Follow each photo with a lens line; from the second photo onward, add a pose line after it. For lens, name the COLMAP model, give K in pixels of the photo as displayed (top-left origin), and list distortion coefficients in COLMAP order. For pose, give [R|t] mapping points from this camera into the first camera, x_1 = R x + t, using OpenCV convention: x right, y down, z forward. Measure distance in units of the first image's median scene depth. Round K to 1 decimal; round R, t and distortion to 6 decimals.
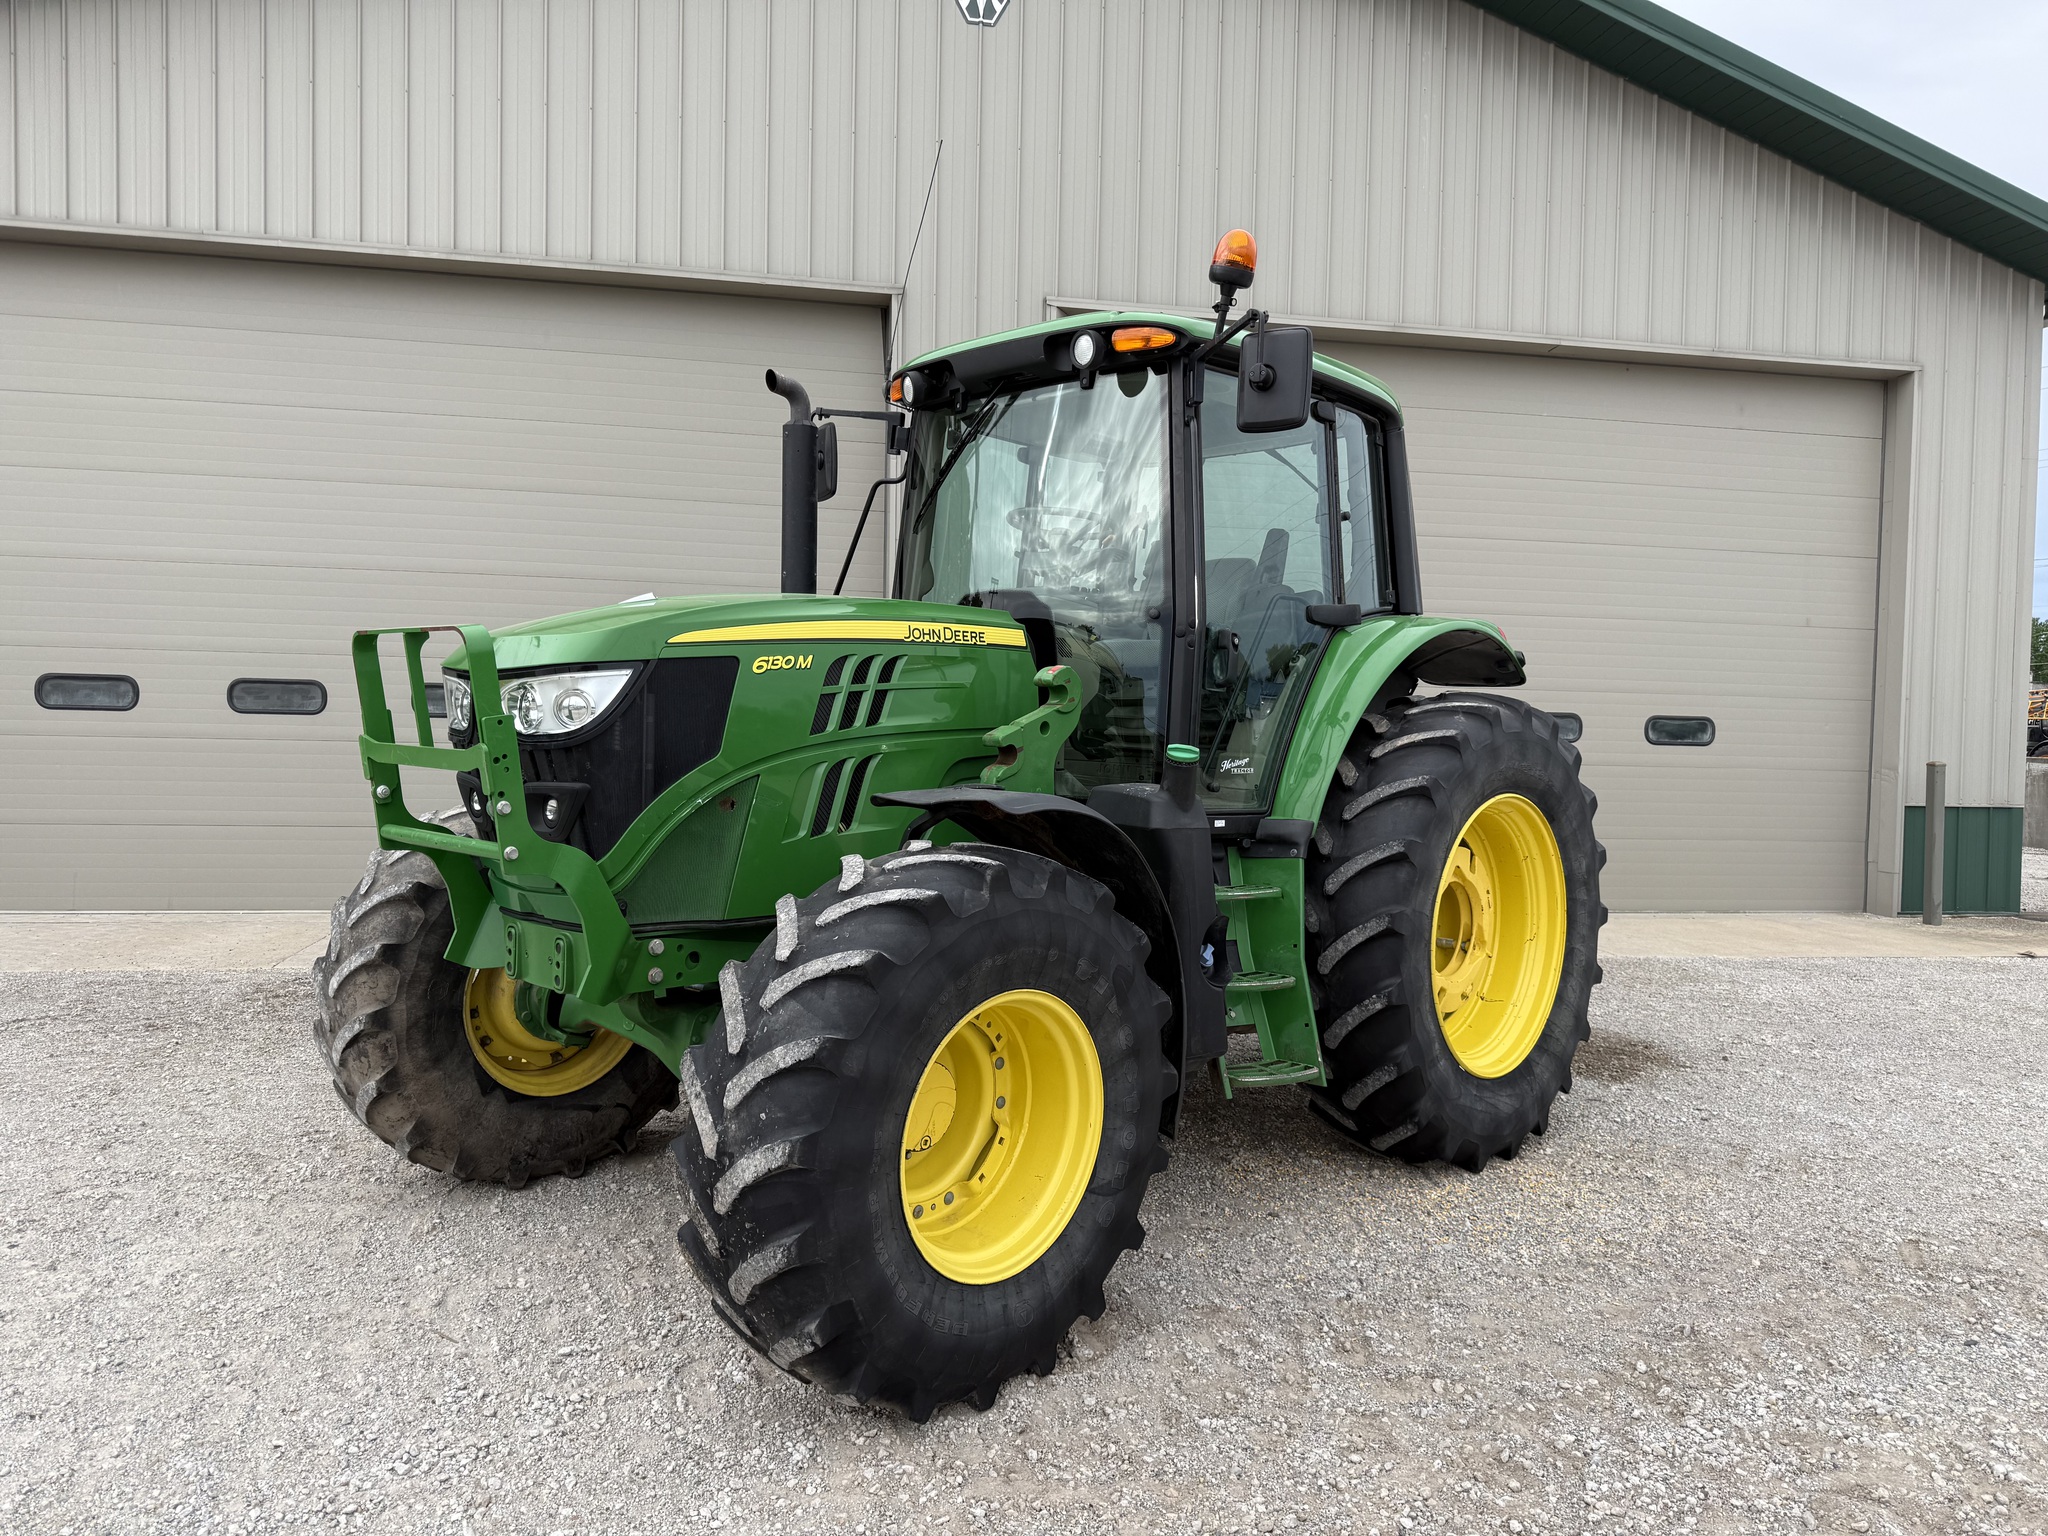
lens RADIAL K [[1437.8, 0, 1013.9], [0, 1437.8, 760.4], [0, 0, 1]] dist [0.065737, -0.069810]
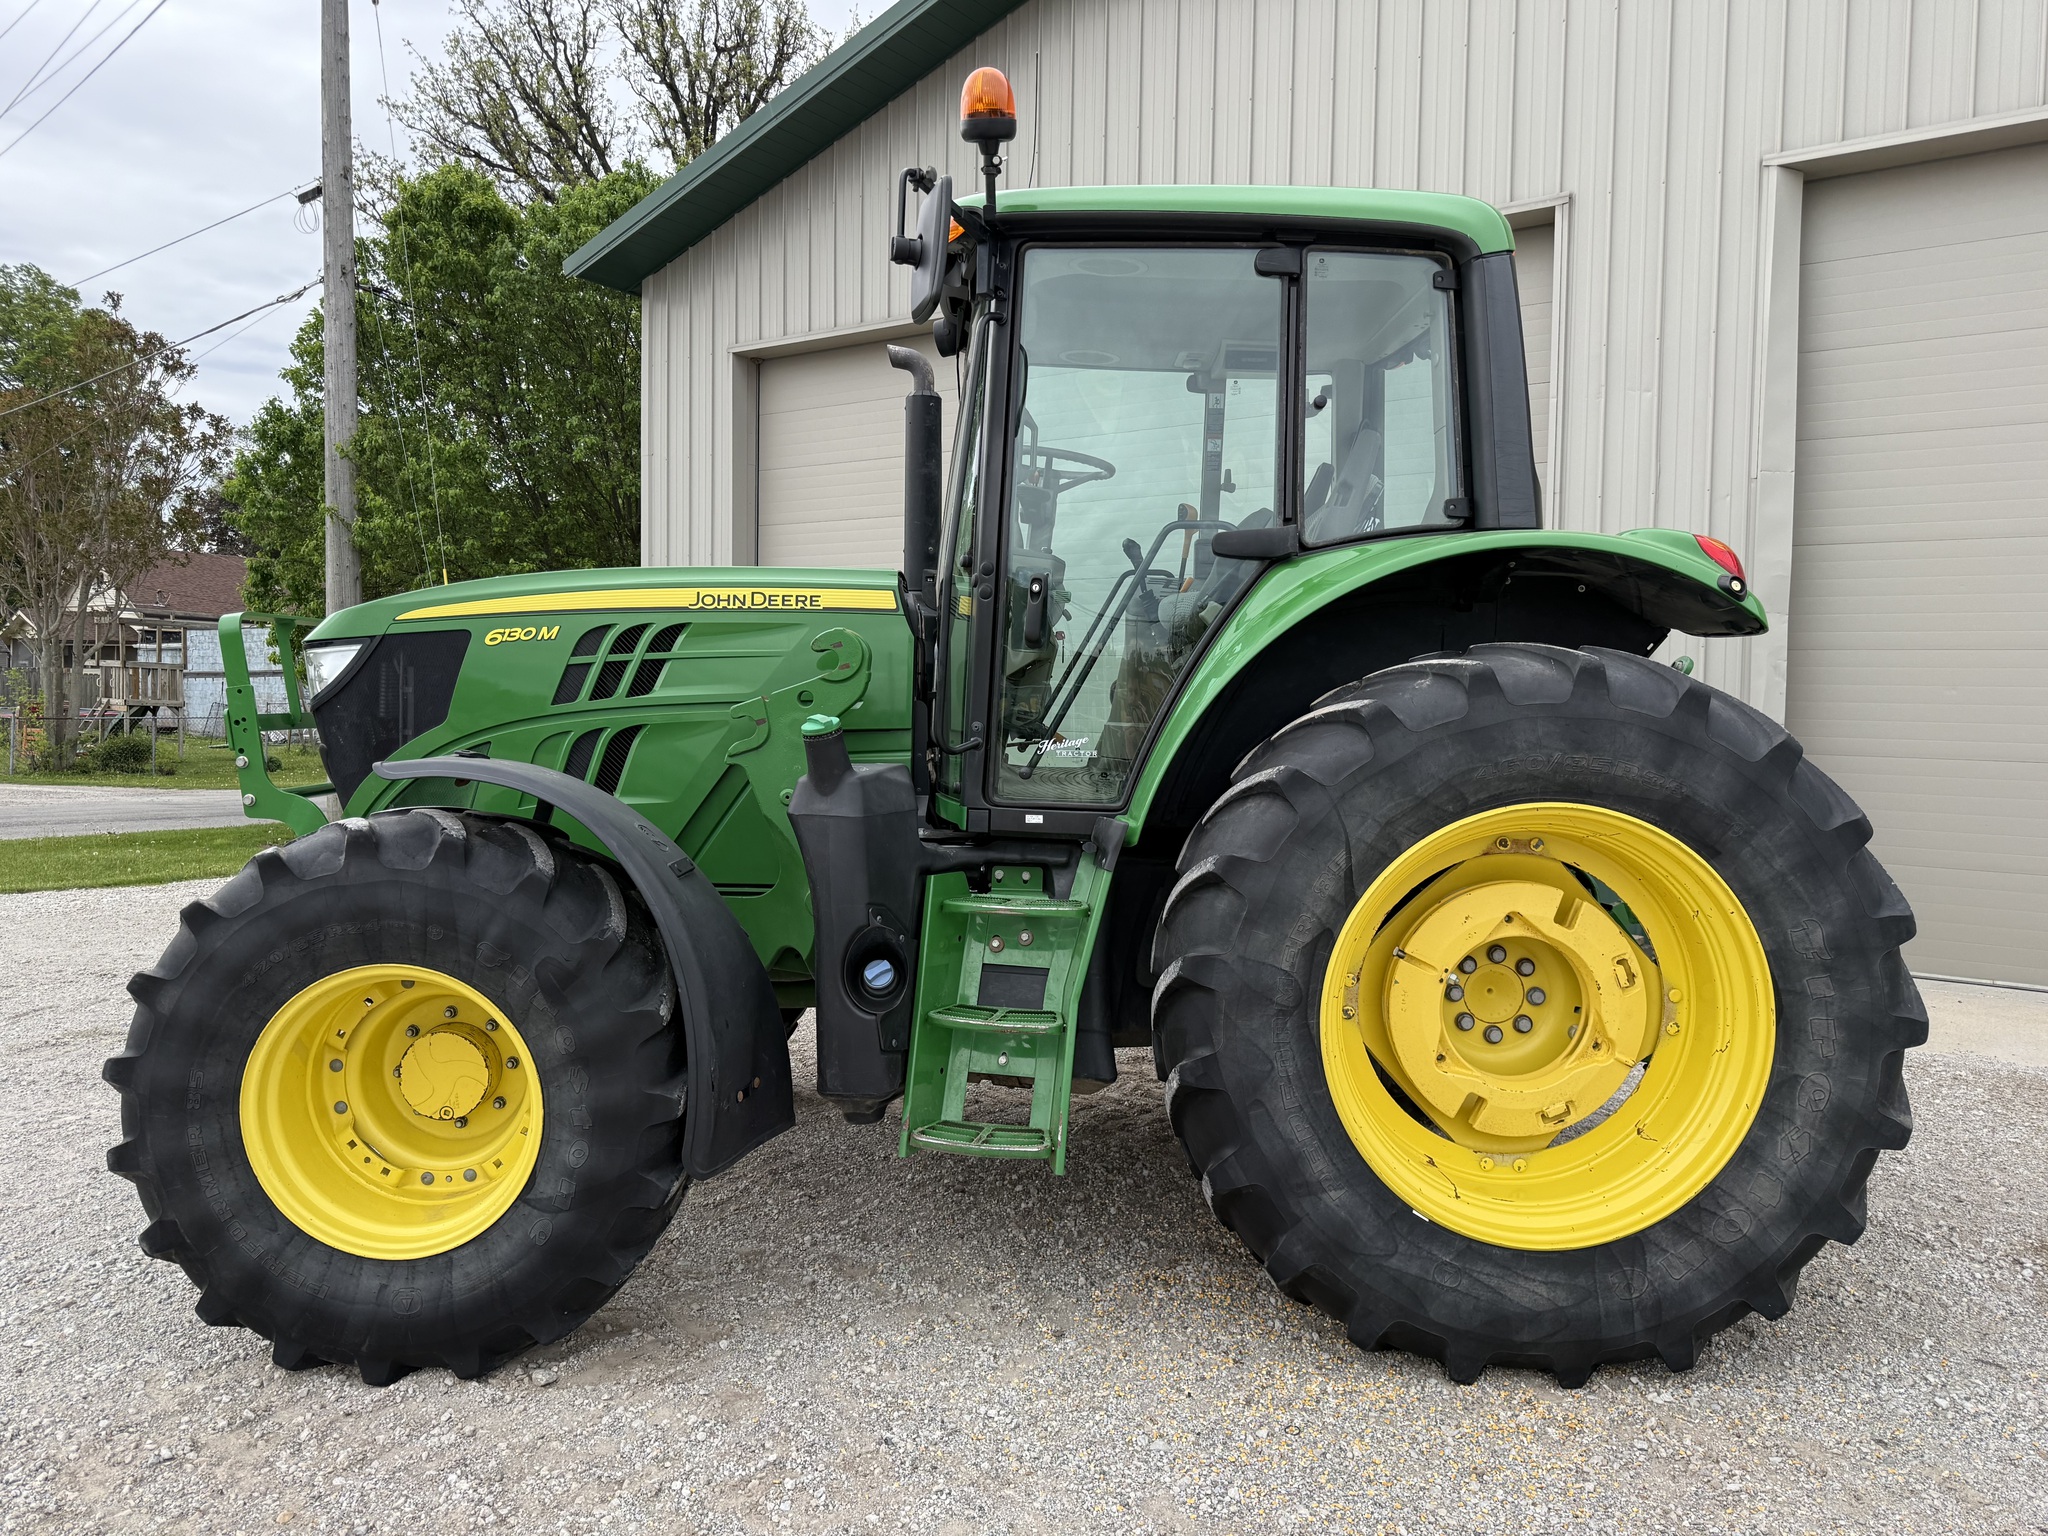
lens RADIAL K [[1437.8, 0, 1016.8], [0, 1437.8, 745.2], [0, 0, 1]] dist [0.065737, -0.069810]
pose [[0.706421, 0.014654, -0.707640, 0.756062], [-0.021752, 0.999763, -0.001012, 0.004633], [0.707457, 0.016107, 0.706573, 0.472951]]
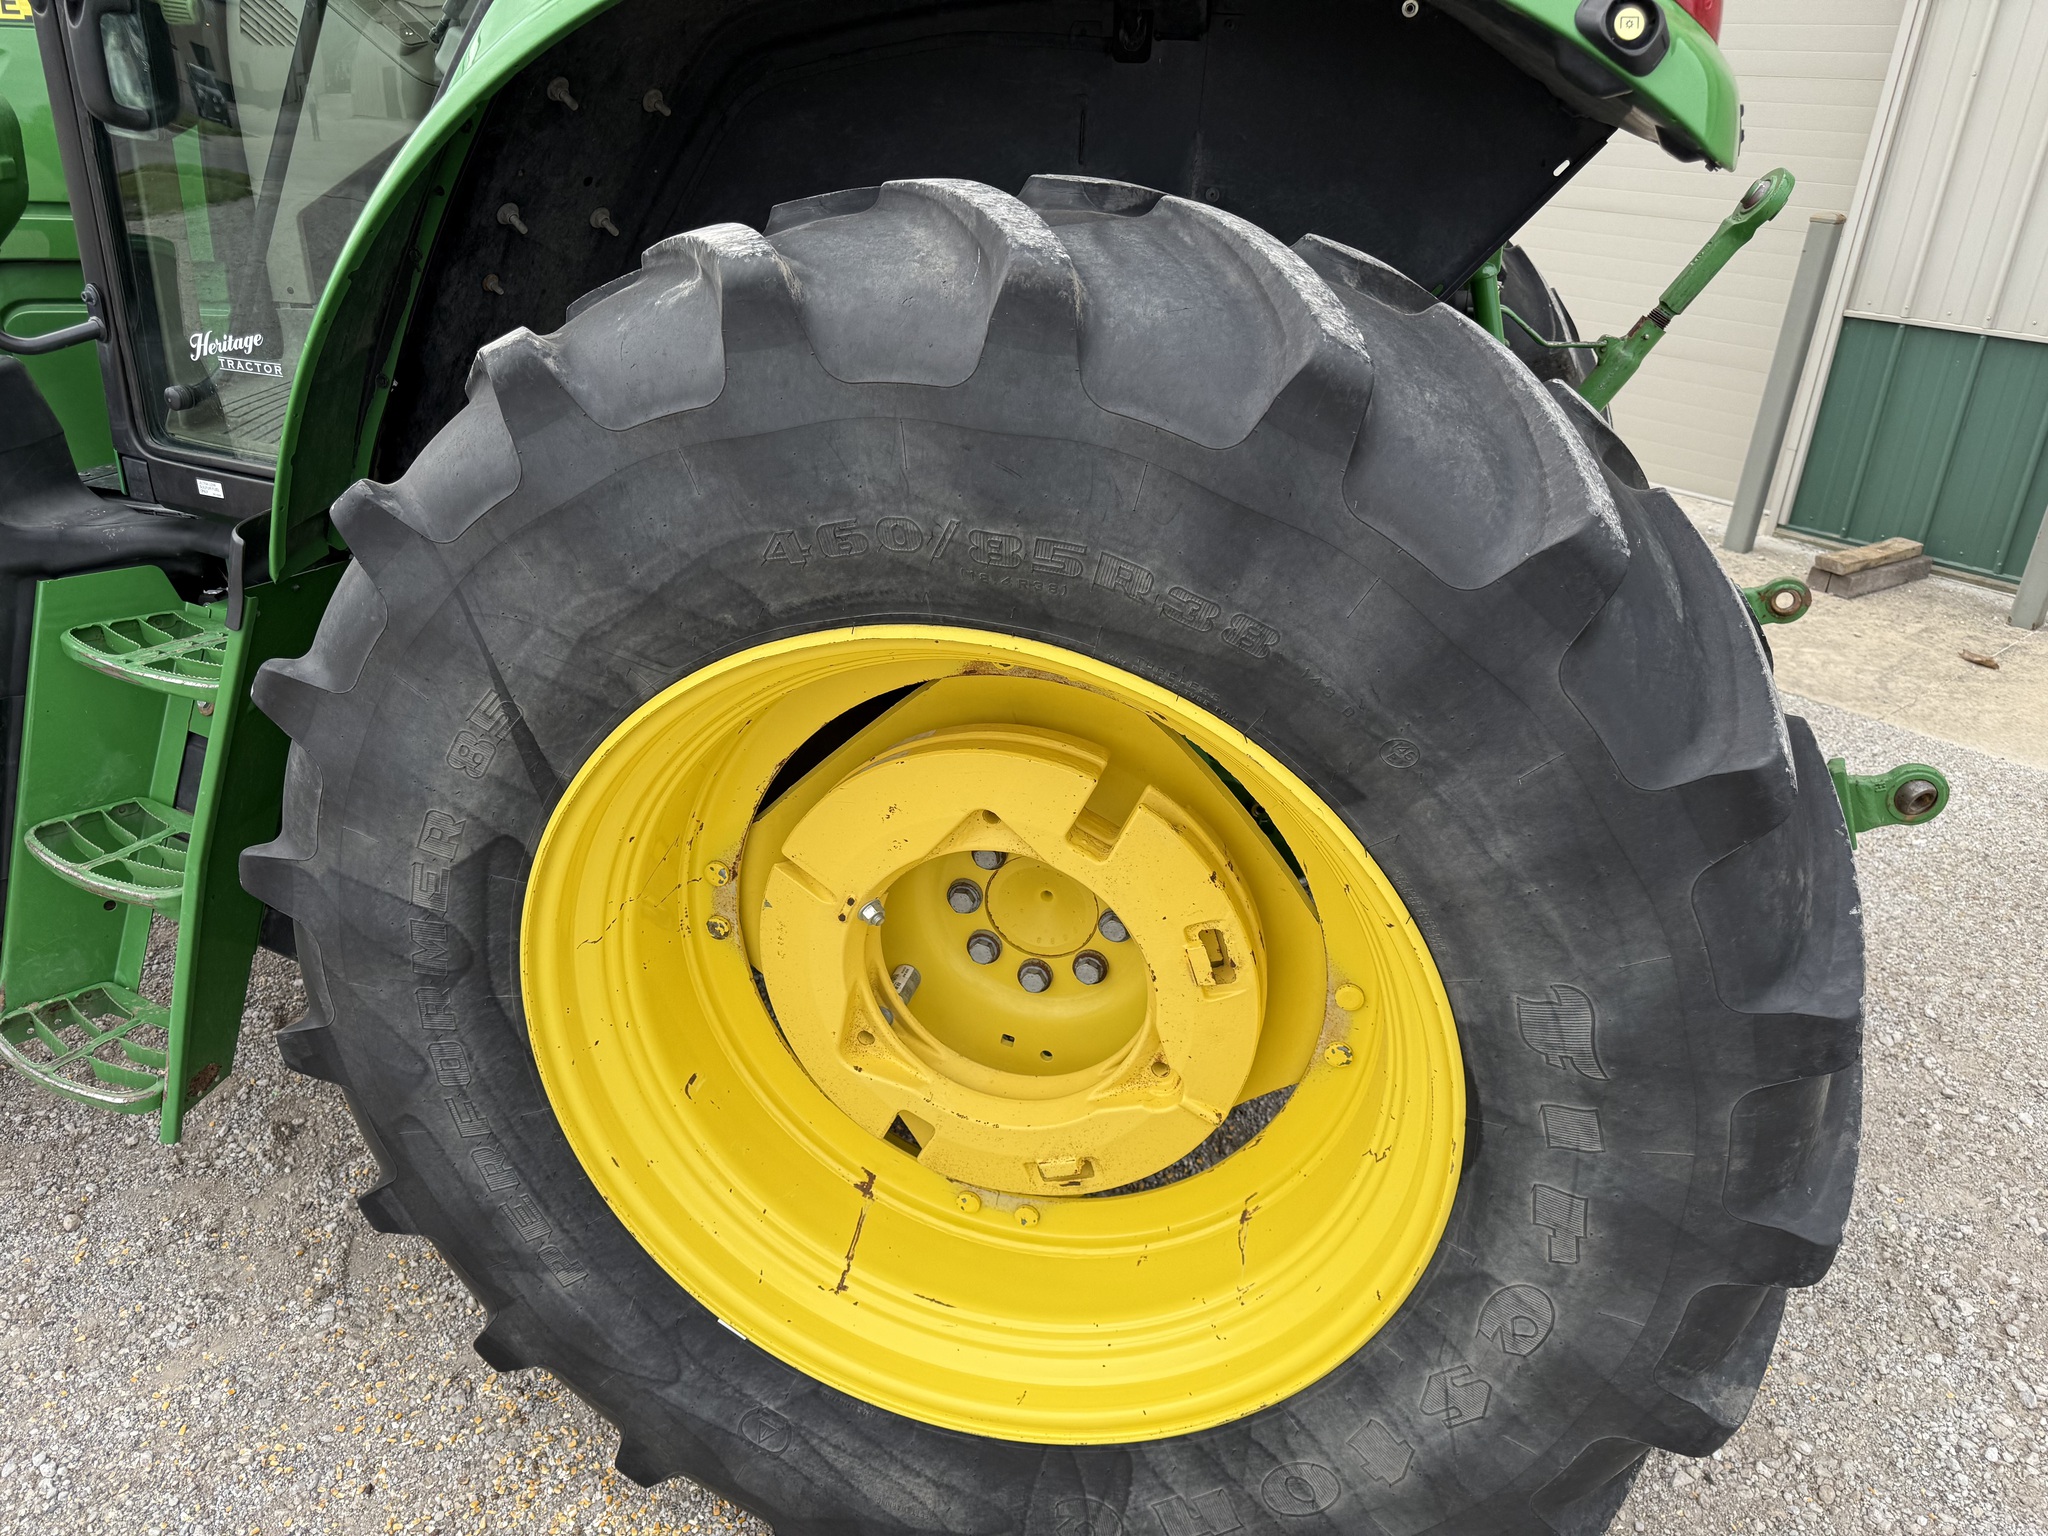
lens RADIAL K [[1437.8, 0, 1019.6], [0, 1437.8, 768.1], [0, 0, 1]] dist [0.065737, -0.069810]
pose [[0.504073, 0.372192, -0.779348, 0.669777], [-0.051350, 0.913696, 0.403141, -0.069053], [0.862133, -0.163193, 0.479682, 1.073942]]
